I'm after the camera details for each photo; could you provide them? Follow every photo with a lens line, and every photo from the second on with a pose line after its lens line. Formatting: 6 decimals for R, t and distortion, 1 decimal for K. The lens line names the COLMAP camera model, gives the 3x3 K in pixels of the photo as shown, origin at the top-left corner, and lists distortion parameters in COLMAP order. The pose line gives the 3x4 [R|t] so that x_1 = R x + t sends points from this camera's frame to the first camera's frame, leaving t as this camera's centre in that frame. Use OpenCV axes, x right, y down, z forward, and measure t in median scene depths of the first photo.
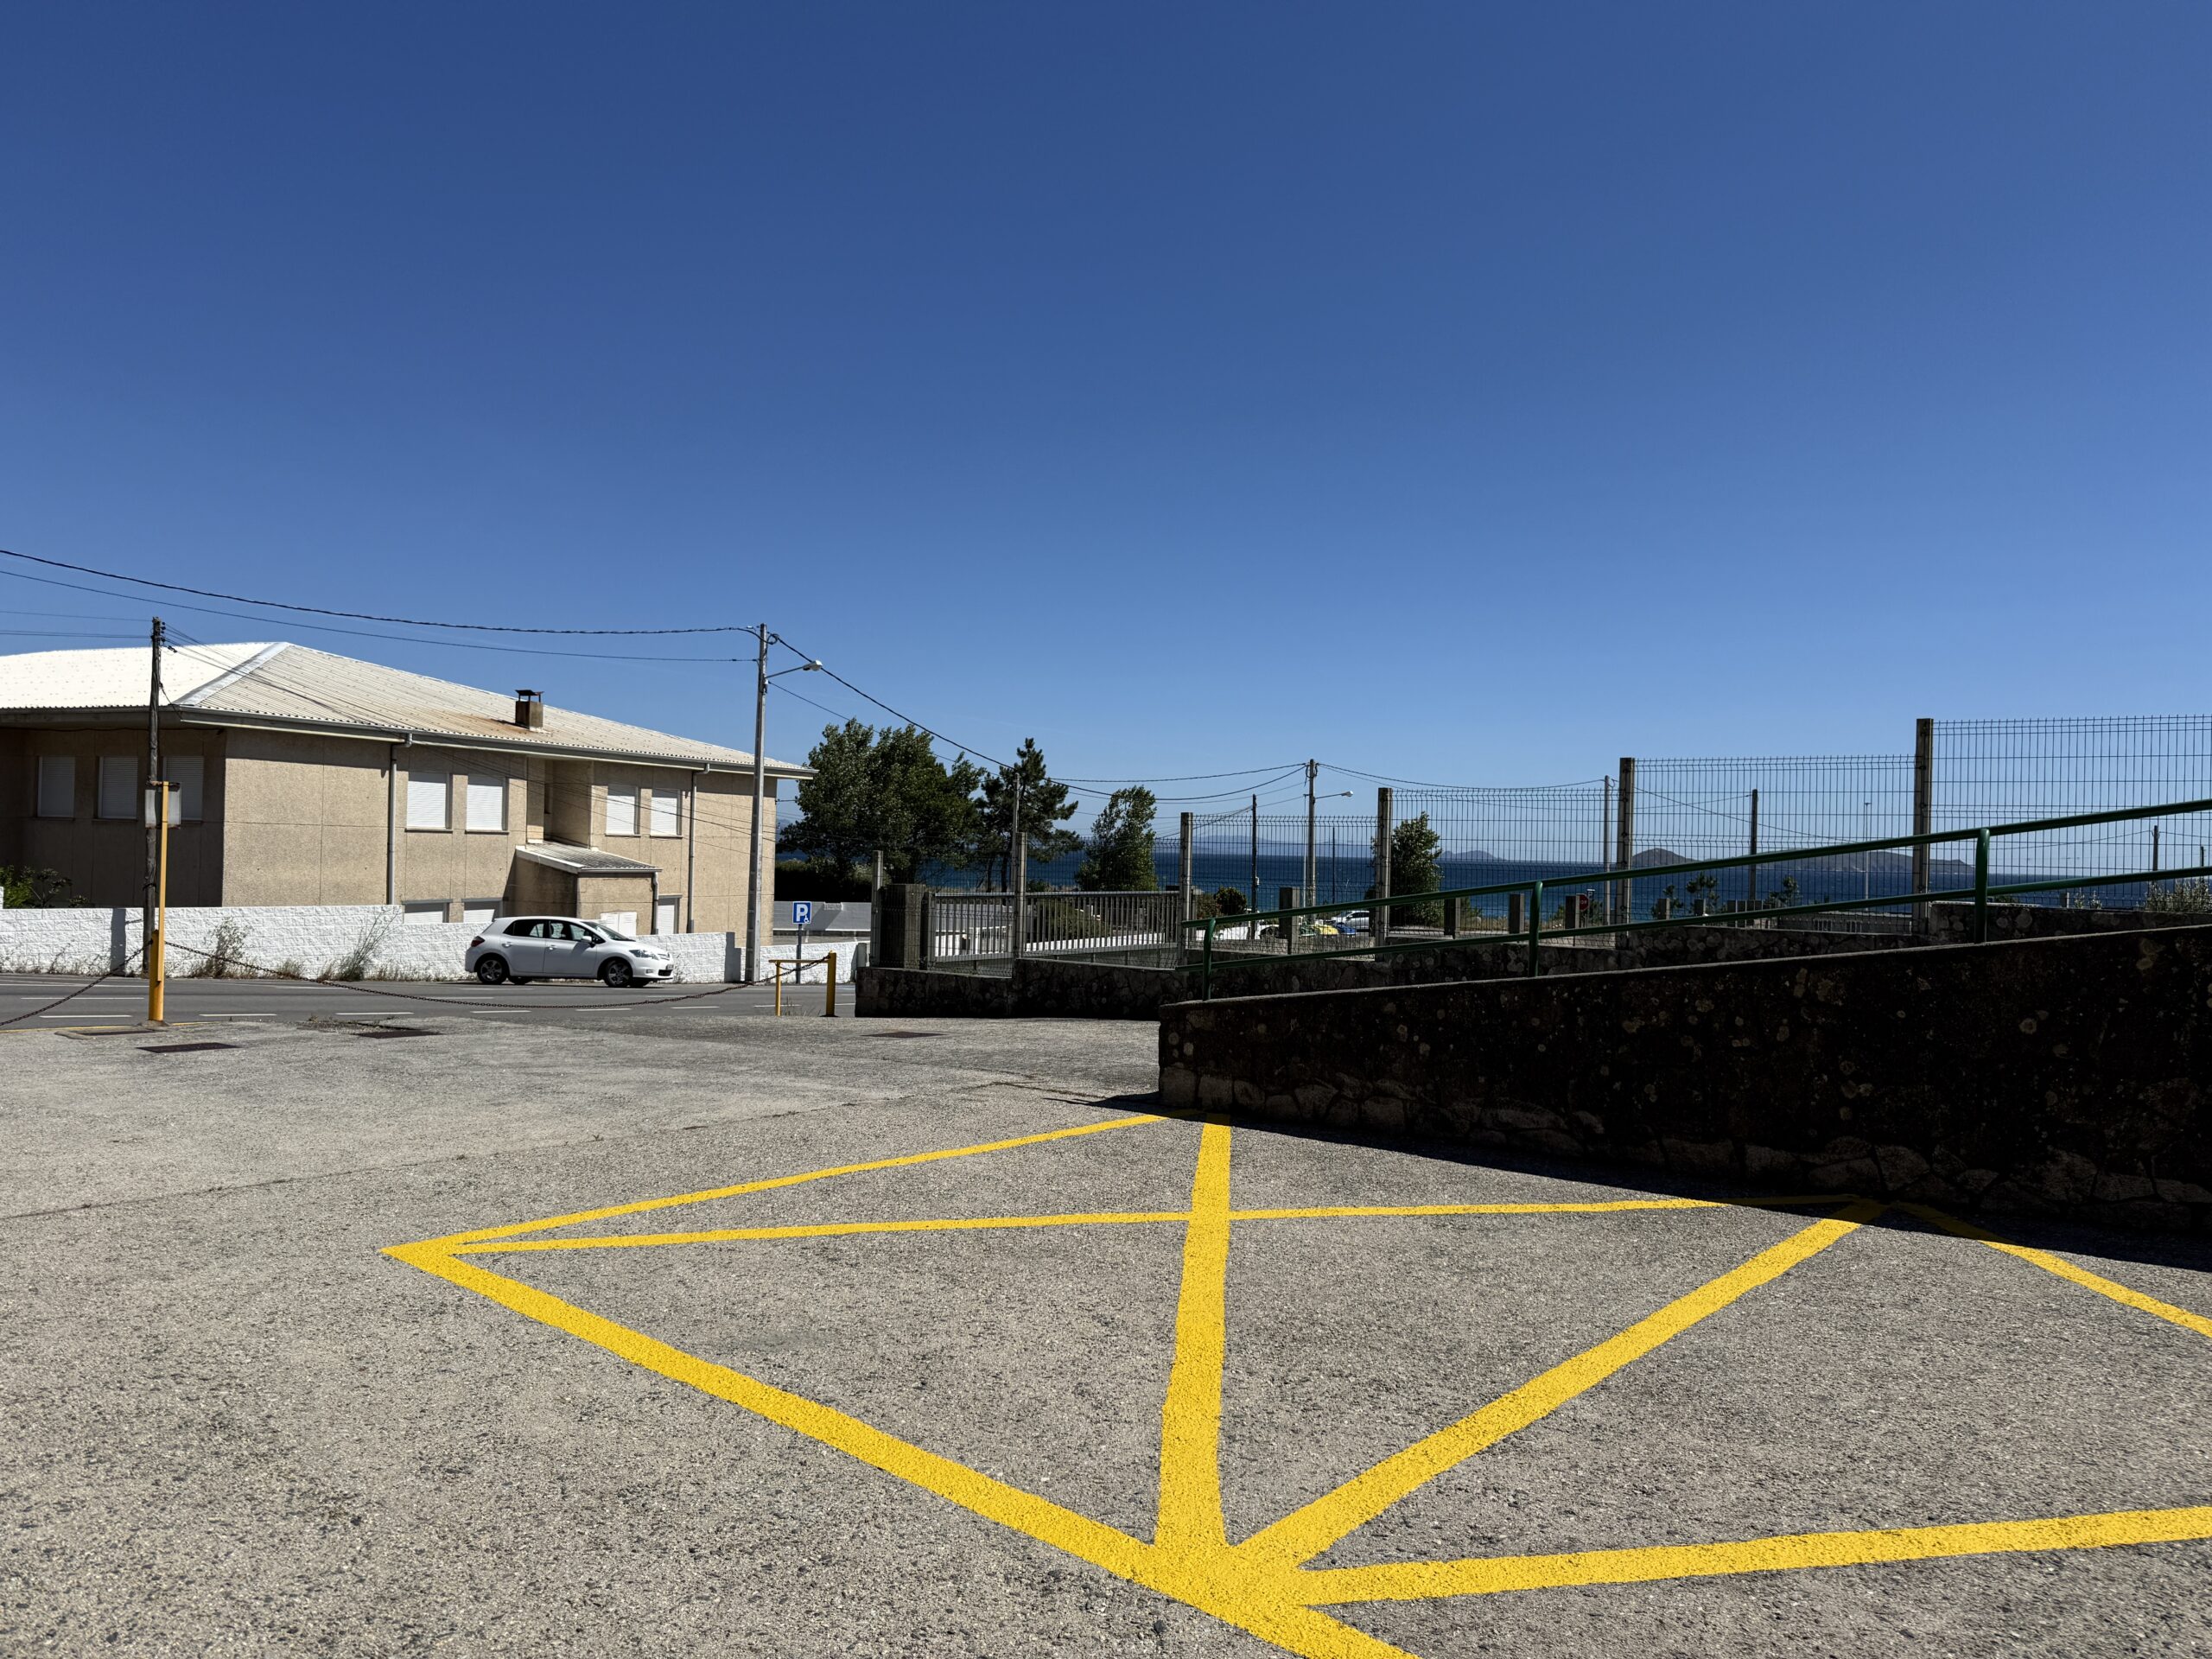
lens RADIAL K [[1557.7, 0, 1106.0], [0, 1557.7, 829.5], [0, 0, 1]] dist [0.136370, -0.203667]
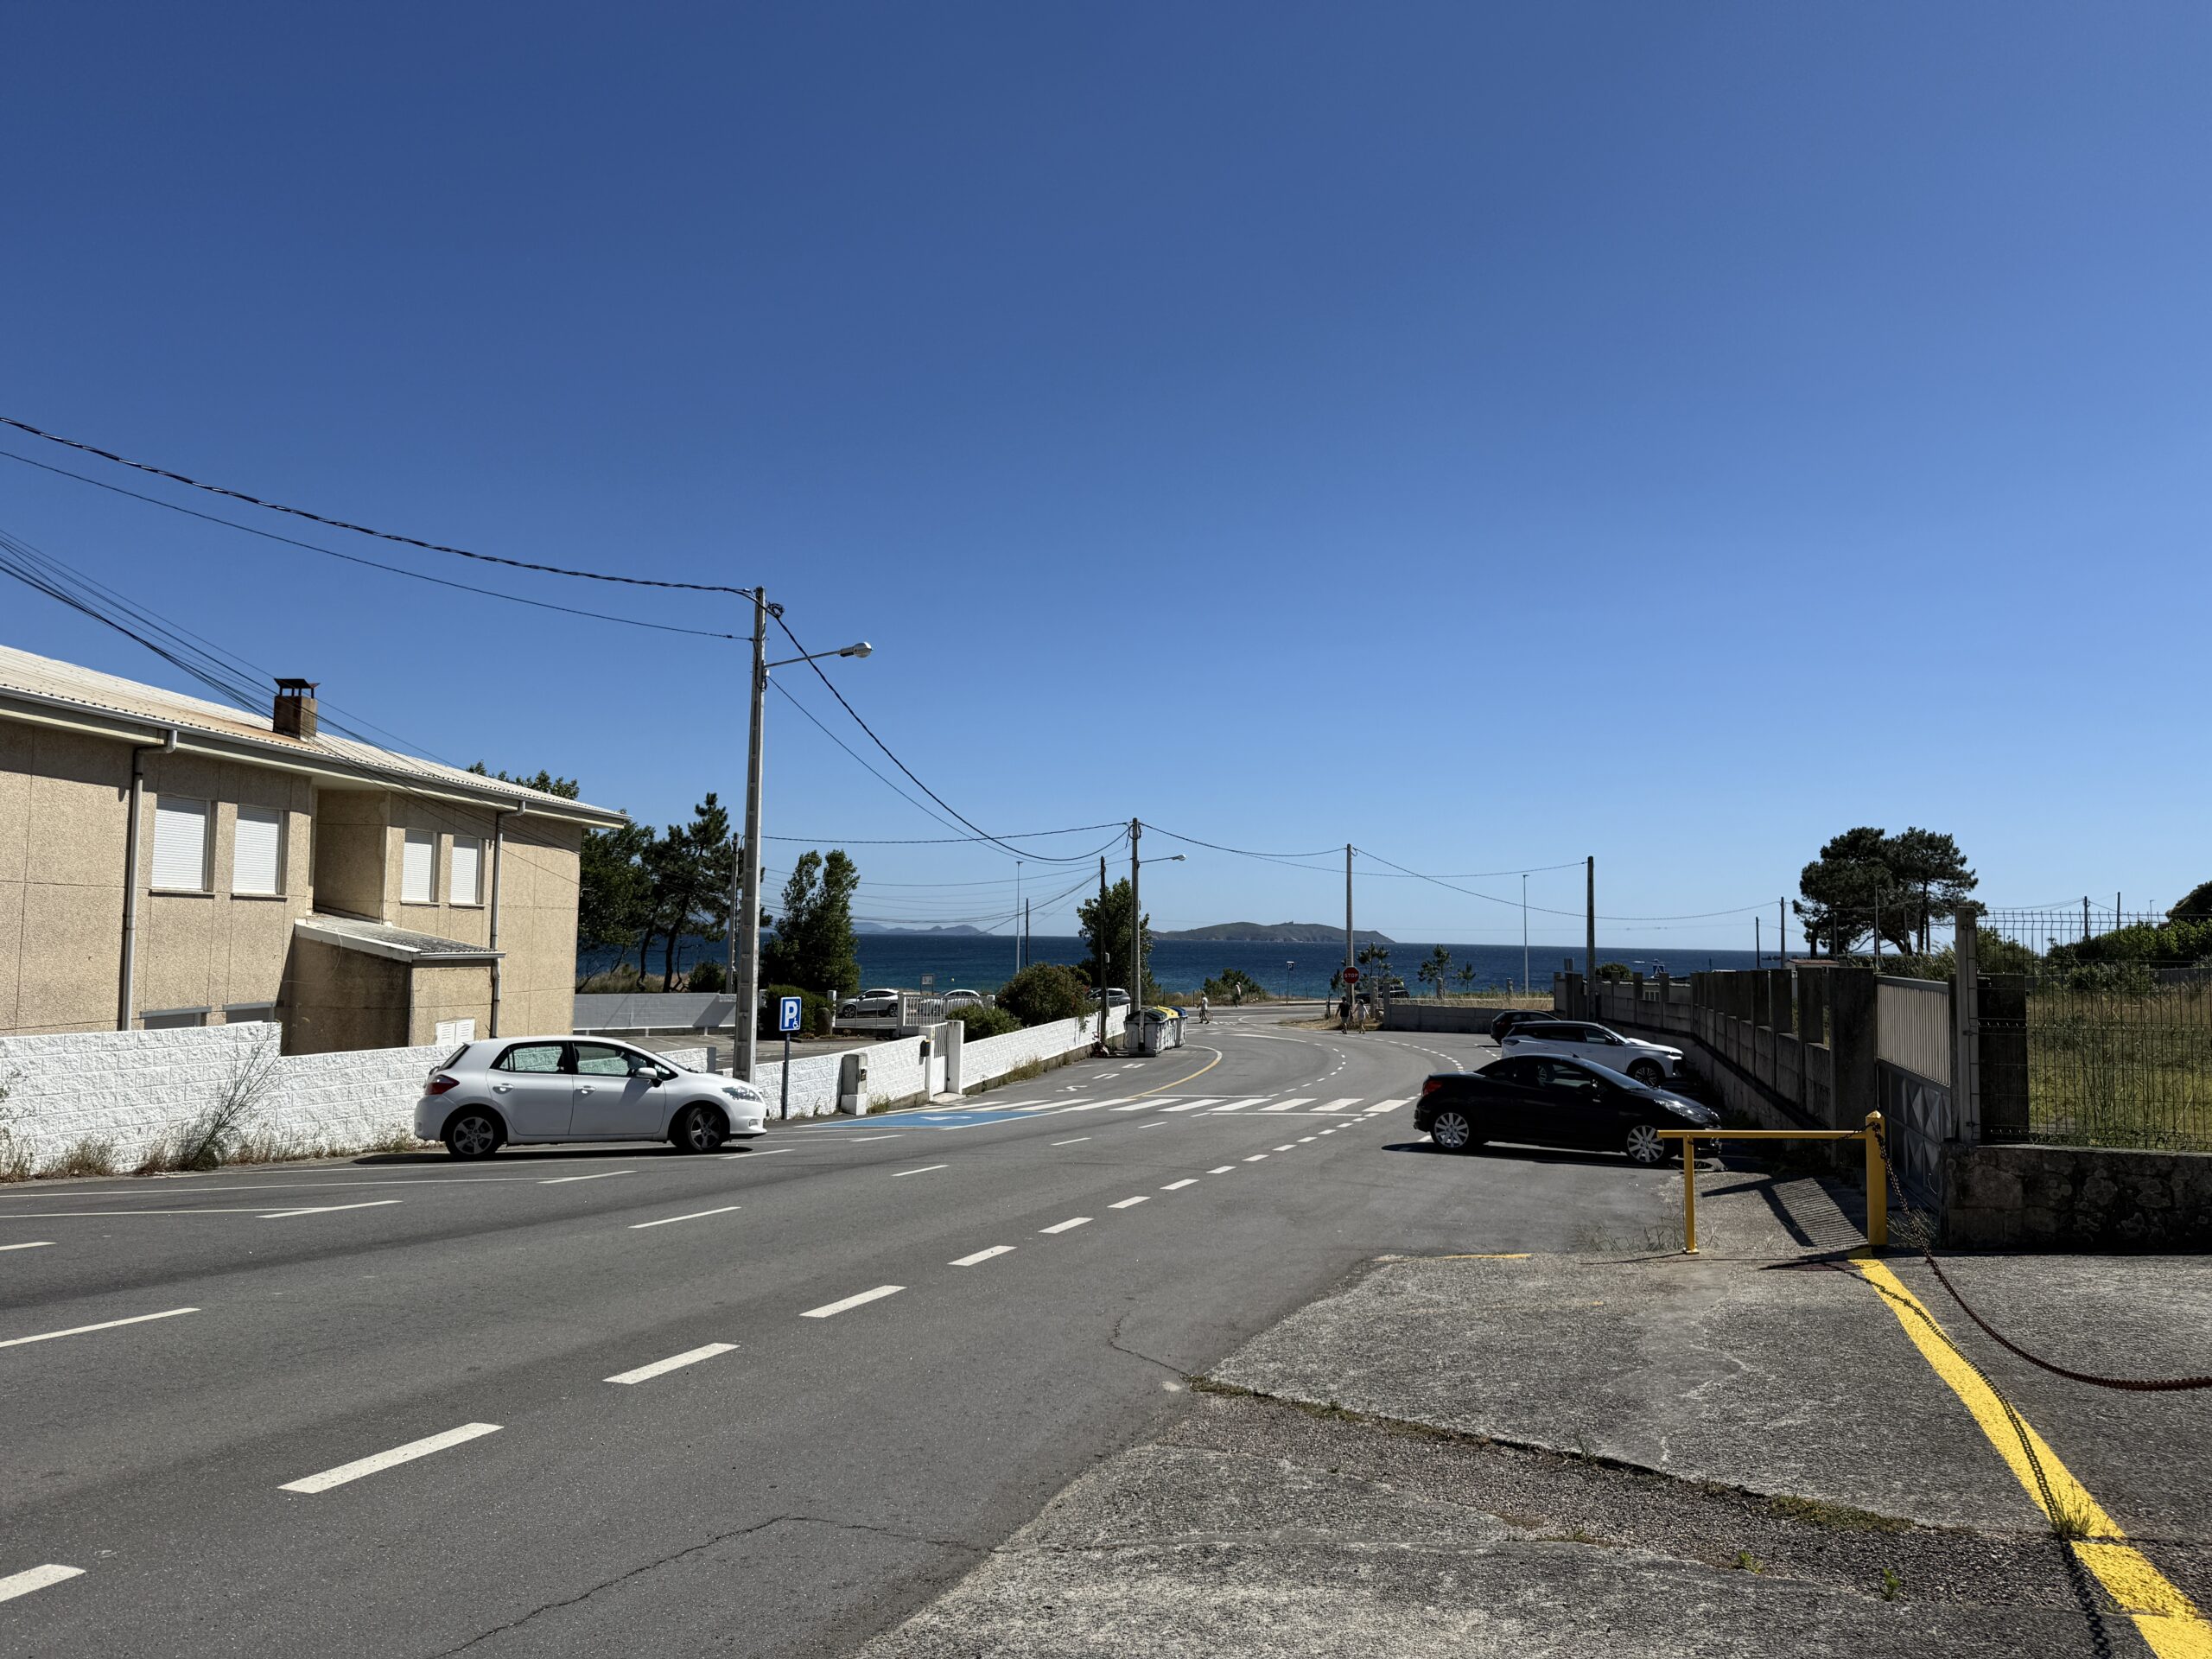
lens RADIAL K [[1537.7, 0, 1110.0], [0, 1537.7, 840.0], [0, 0, 1]] dist [0.080901, -0.107544]
pose [[0.939840, 0.012762, 0.341377, -0.291776], [0.001934, 0.999087, -0.042676, 0.006236], [-0.341610, 0.040769, 0.938957, 0.317203]]
